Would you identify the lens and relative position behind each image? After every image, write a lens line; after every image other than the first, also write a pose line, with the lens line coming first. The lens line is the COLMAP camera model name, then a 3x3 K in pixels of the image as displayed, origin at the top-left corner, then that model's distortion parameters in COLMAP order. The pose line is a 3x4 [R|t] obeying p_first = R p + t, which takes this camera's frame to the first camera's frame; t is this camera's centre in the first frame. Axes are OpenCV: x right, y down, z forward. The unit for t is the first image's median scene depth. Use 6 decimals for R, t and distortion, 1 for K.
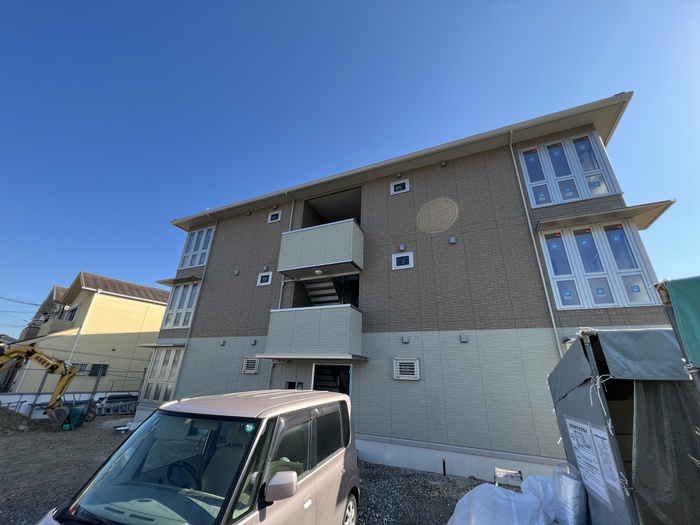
lens RADIAL K [[279.3, 0, 350.0], [0, 279.3, 262.5], [0, 0, 1]] dist [-0.001148, -0.000031]
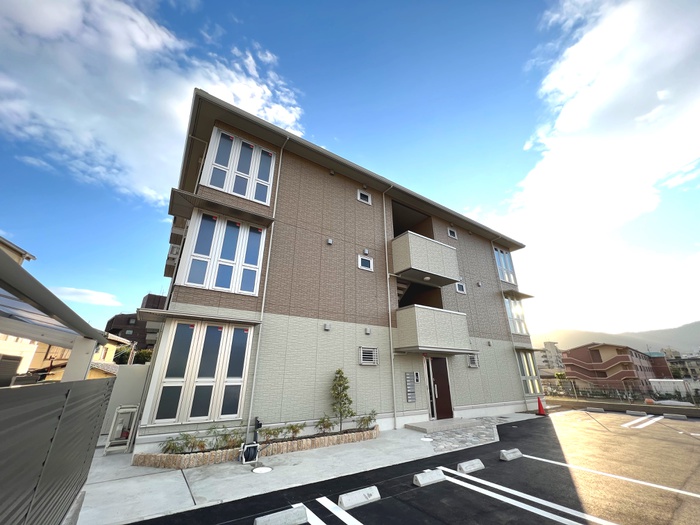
lens RADIAL K [[276.3, 0, 346.8], [0, 276.3, 263.8], [0, 0, 1]] dist [-0.000242, -0.000280]
pose [[0.530052, 0.279397, 0.800613, -1.131888], [-0.305240, 0.943734, -0.127257, 0.208117], [-0.791121, -0.176926, 0.585512, 0.551037]]
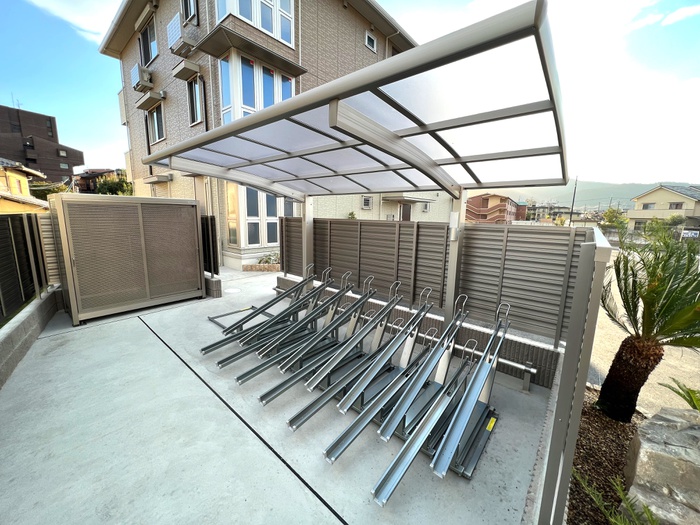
lens RADIAL K [[279.3, 0, 350.0], [0, 279.3, 262.5], [0, 0, 1]] dist [-0.001148, -0.000031]
pose [[0.275902, -0.194128, 0.941378, -1.466088], [-0.368497, 0.883195, 0.290130, 0.260060], [-0.887743, -0.426943, 0.172140, 0.708944]]
